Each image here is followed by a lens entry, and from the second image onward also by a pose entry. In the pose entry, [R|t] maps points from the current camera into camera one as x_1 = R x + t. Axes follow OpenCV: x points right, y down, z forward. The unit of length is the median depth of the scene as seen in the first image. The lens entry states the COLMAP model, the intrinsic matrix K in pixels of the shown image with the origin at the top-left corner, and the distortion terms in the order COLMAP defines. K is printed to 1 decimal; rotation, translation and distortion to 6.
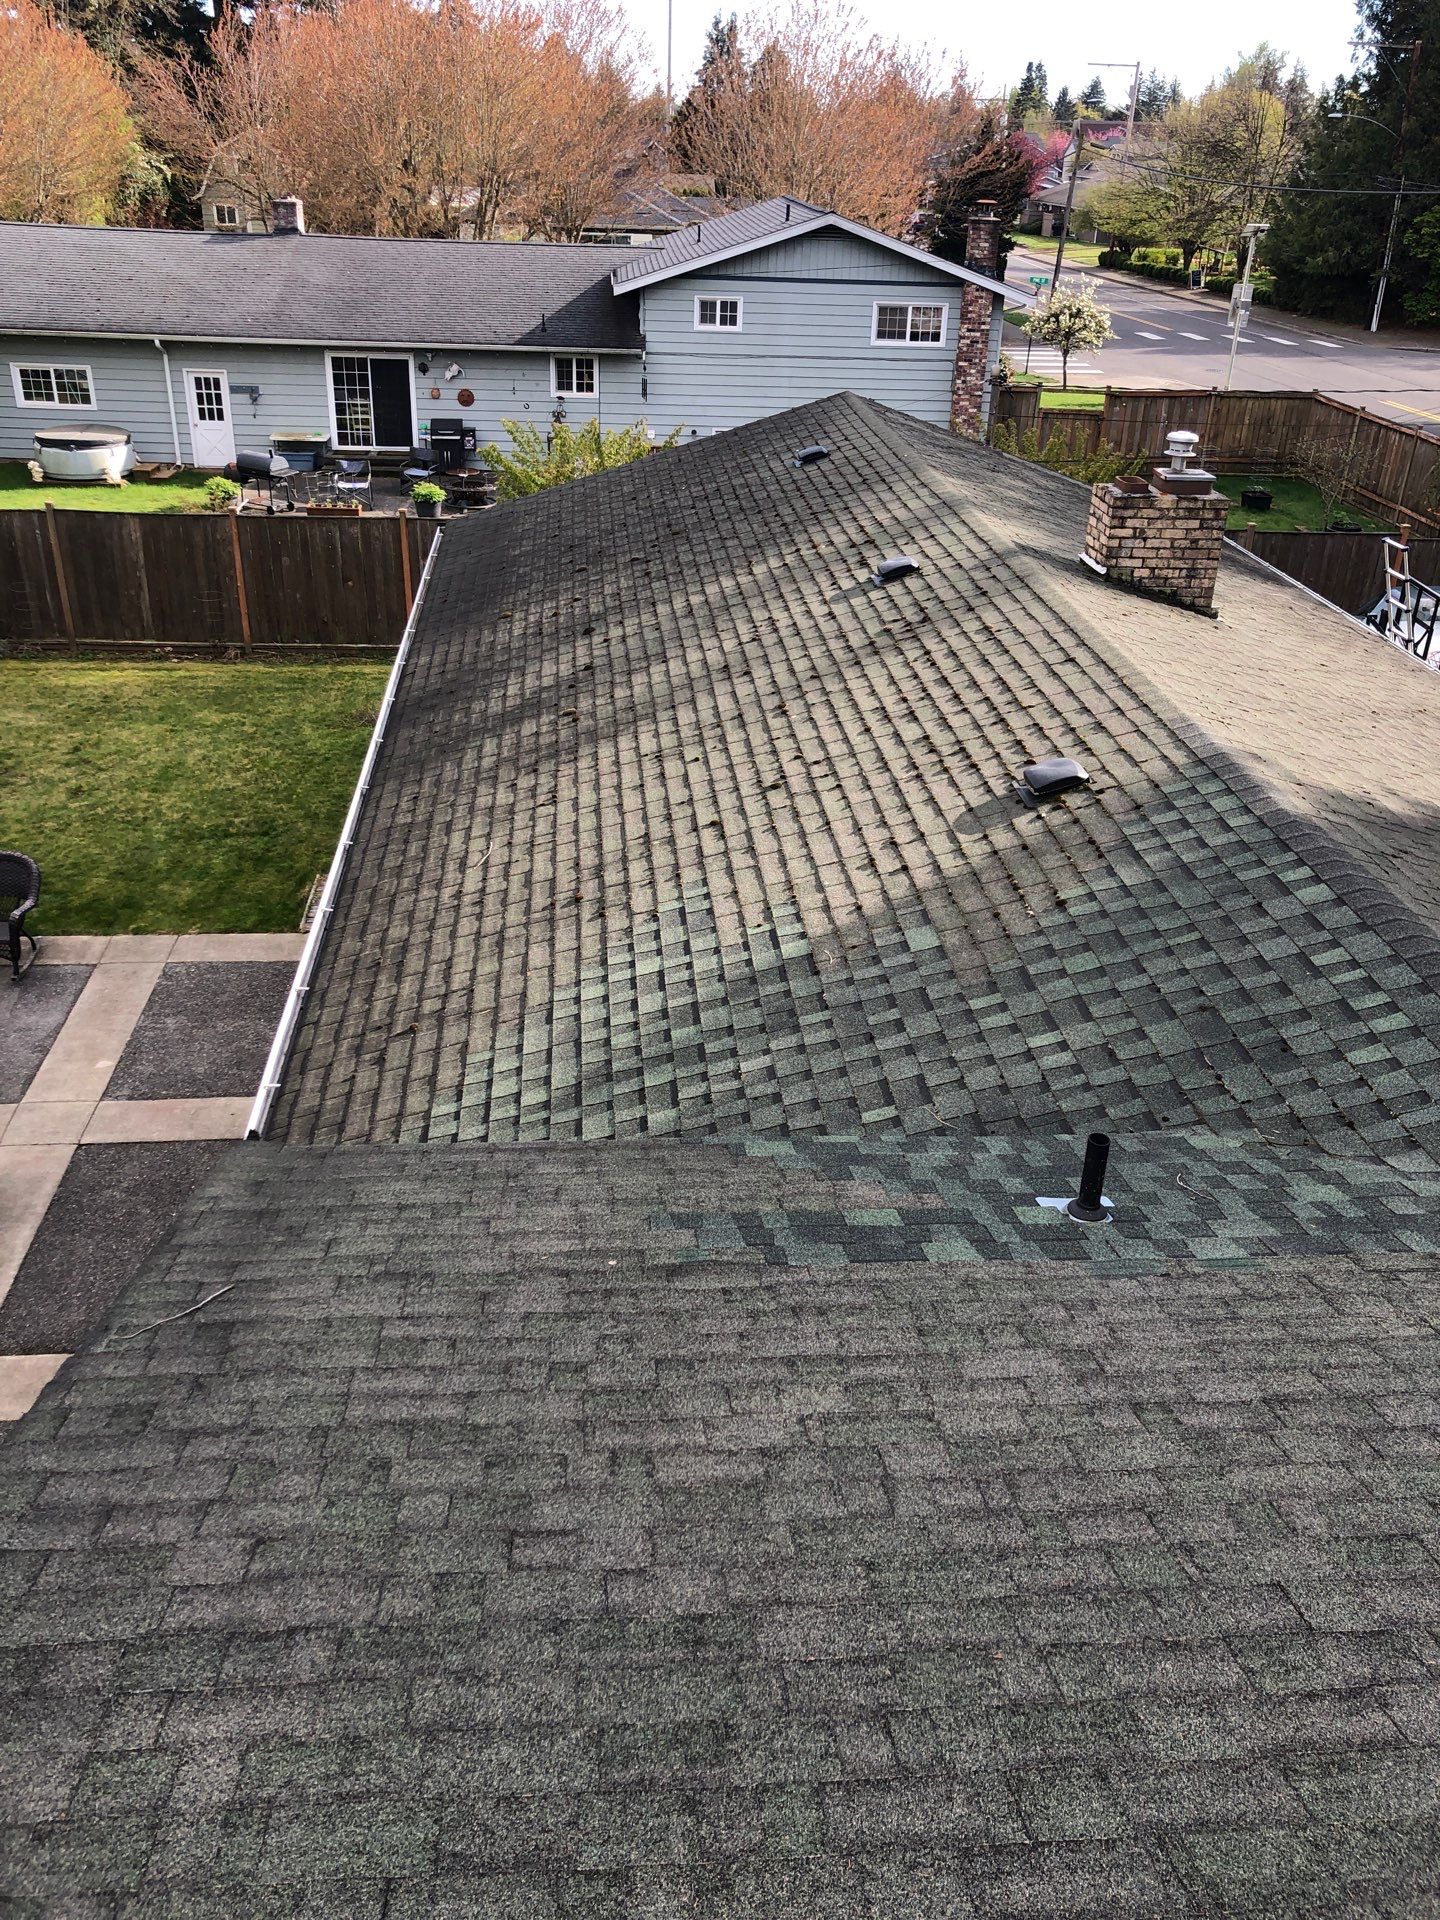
lens RADIAL K [[1536.8, 0, 720.0], [0, 1536.8, 960.0], [0, 0, 1]] dist [0.009441, 0.009375]
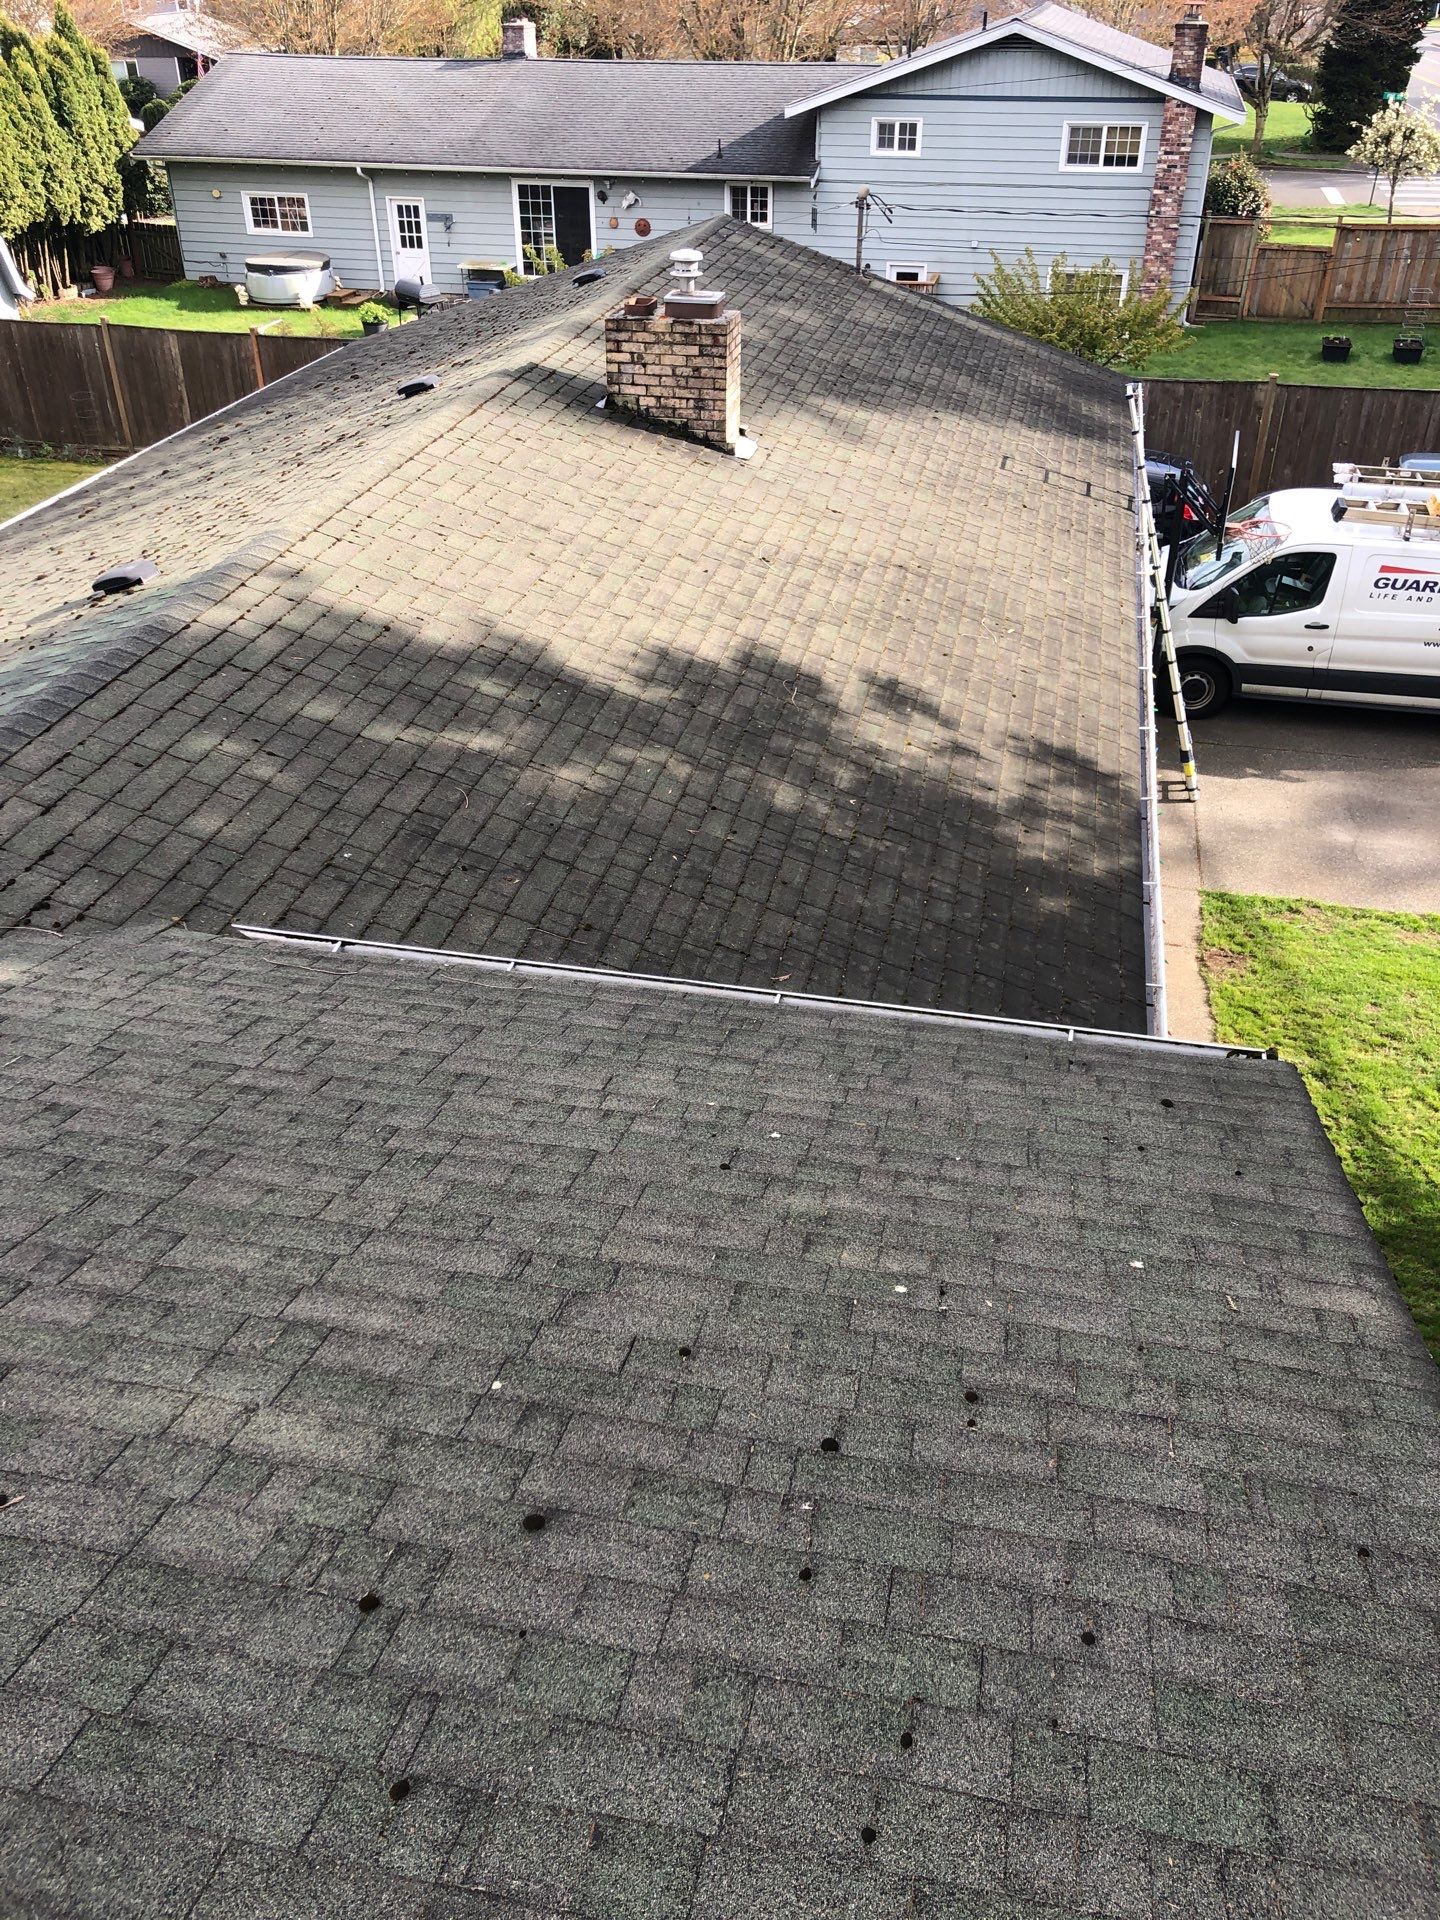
lens RADIAL K [[1536.8, 0, 720.0], [0, 1536.8, 960.0], [0, 0, 1]] dist [0.009441, 0.009375]
pose [[0.955487, 0.133028, -0.263340, 0.212546], [-0.109395, 0.988697, 0.102524, -0.003441], [0.274002, -0.069153, 0.959240, 0.022568]]
